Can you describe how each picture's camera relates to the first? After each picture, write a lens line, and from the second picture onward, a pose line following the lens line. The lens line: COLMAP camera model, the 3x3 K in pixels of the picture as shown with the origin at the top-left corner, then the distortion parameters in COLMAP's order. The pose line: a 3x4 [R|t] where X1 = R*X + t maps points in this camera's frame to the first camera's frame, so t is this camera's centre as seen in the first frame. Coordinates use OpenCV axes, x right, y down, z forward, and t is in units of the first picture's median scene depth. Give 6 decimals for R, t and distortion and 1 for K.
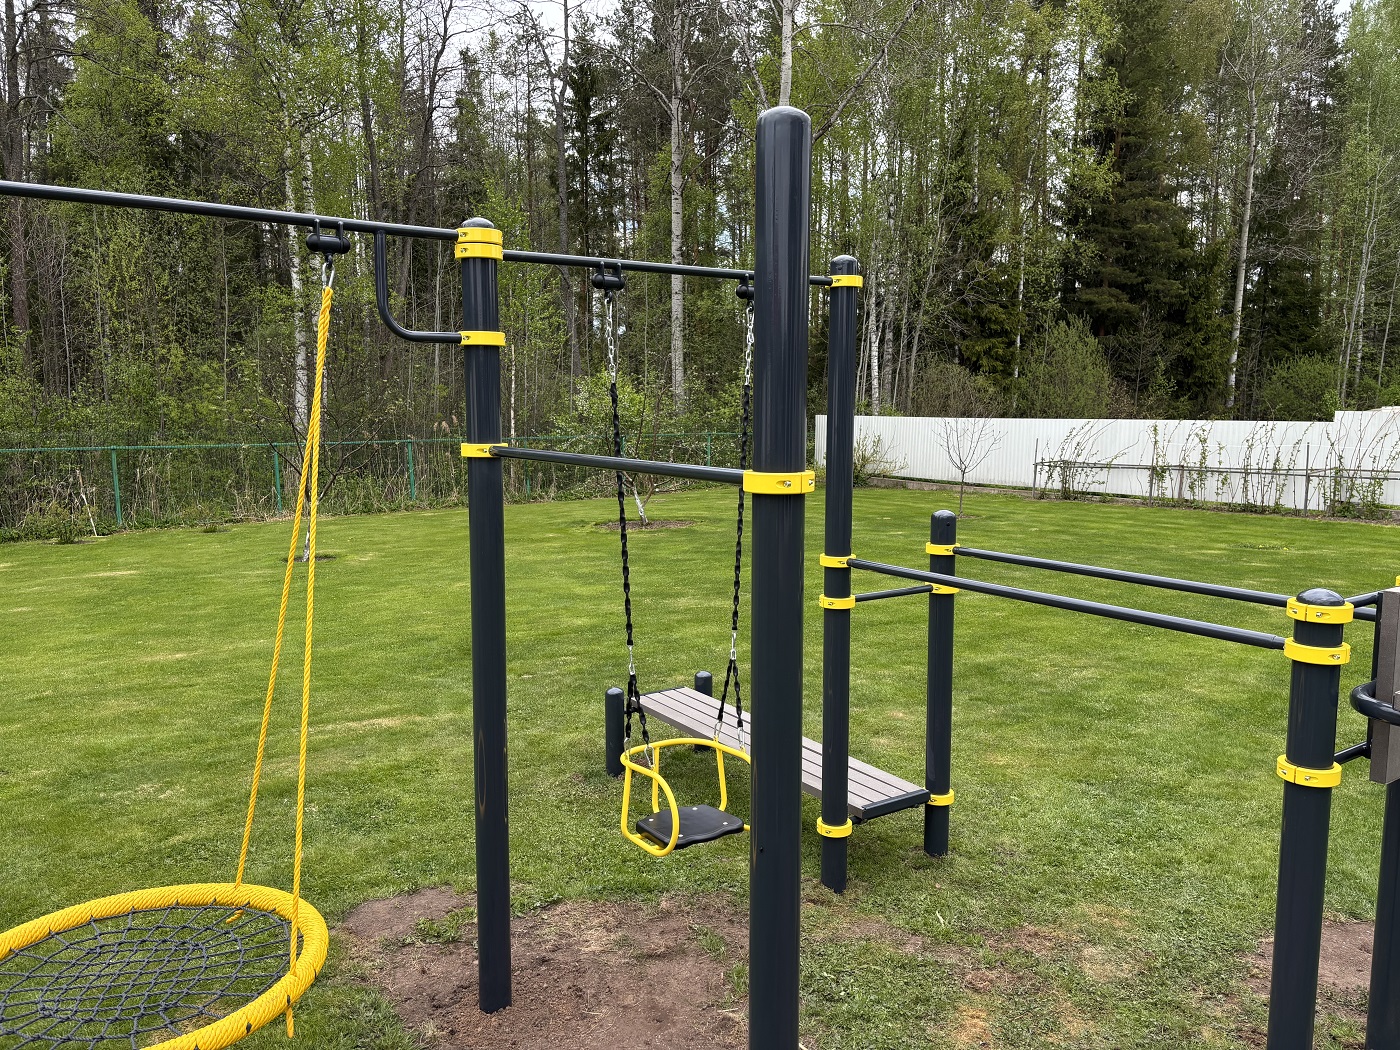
lens RADIAL K [[1068.4, 0, 711.5], [0, 1068.4, 517.1], [0, 0, 1]] dist [0.038717, 0.001643]
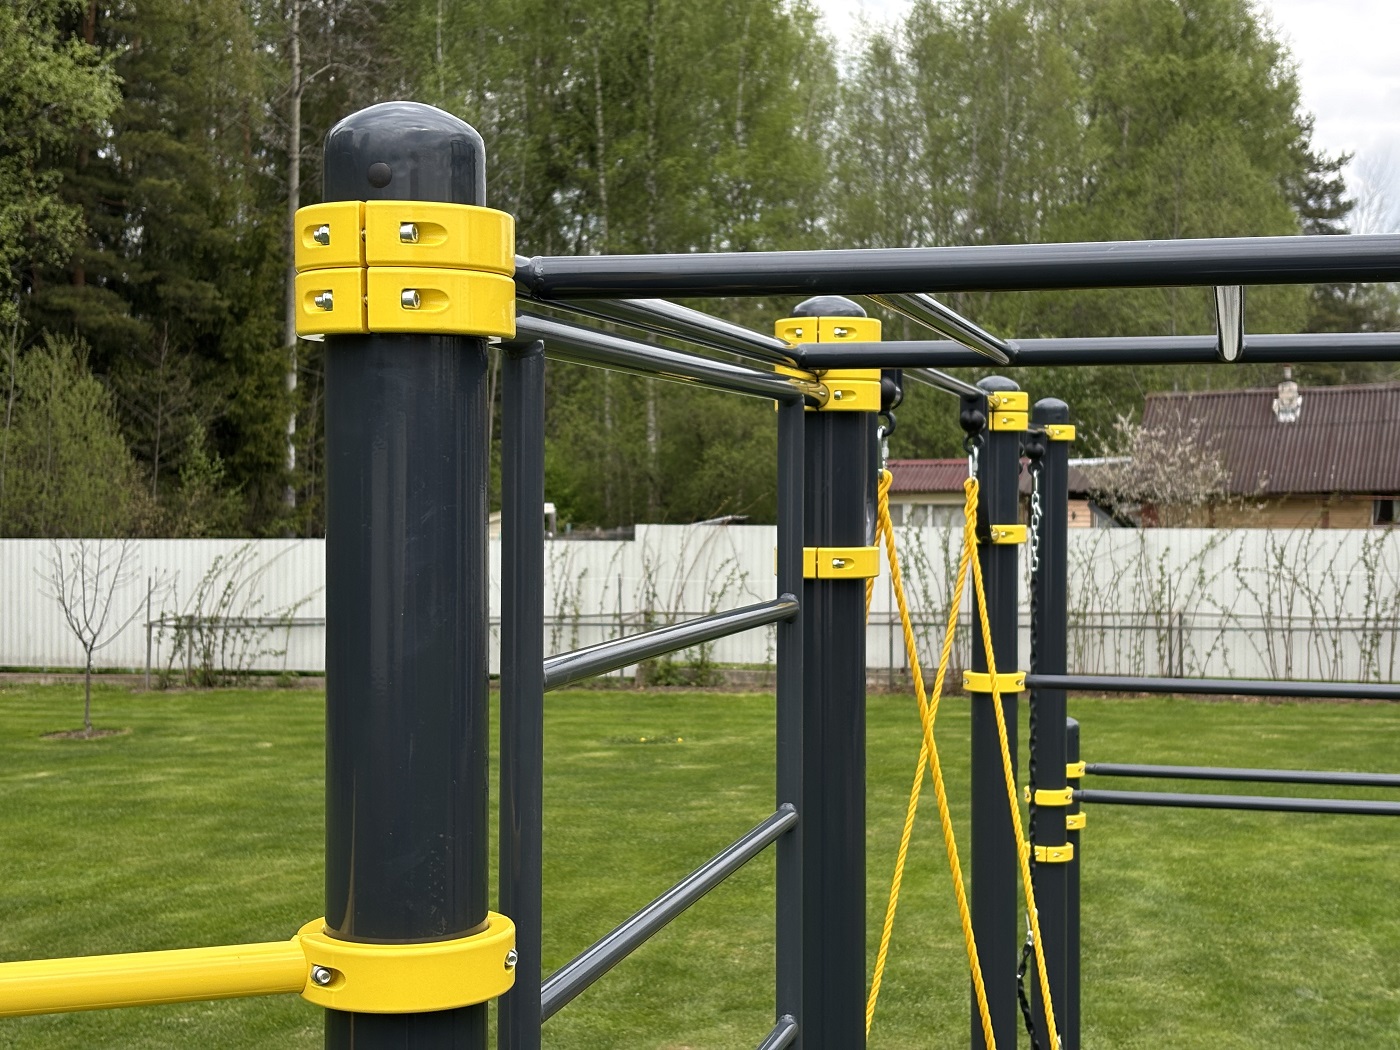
lens RADIAL K [[2140.5, 0, 700.0], [0, 2140.5, 525.0], [0, 0, 1]] dist [0.257651, -0.874067]
pose [[0.747711, -0.016625, 0.663816, -0.230418], [0.073857, 0.995566, -0.058257, -0.016936], [-0.659904, 0.092587, 0.745624, 0.004529]]
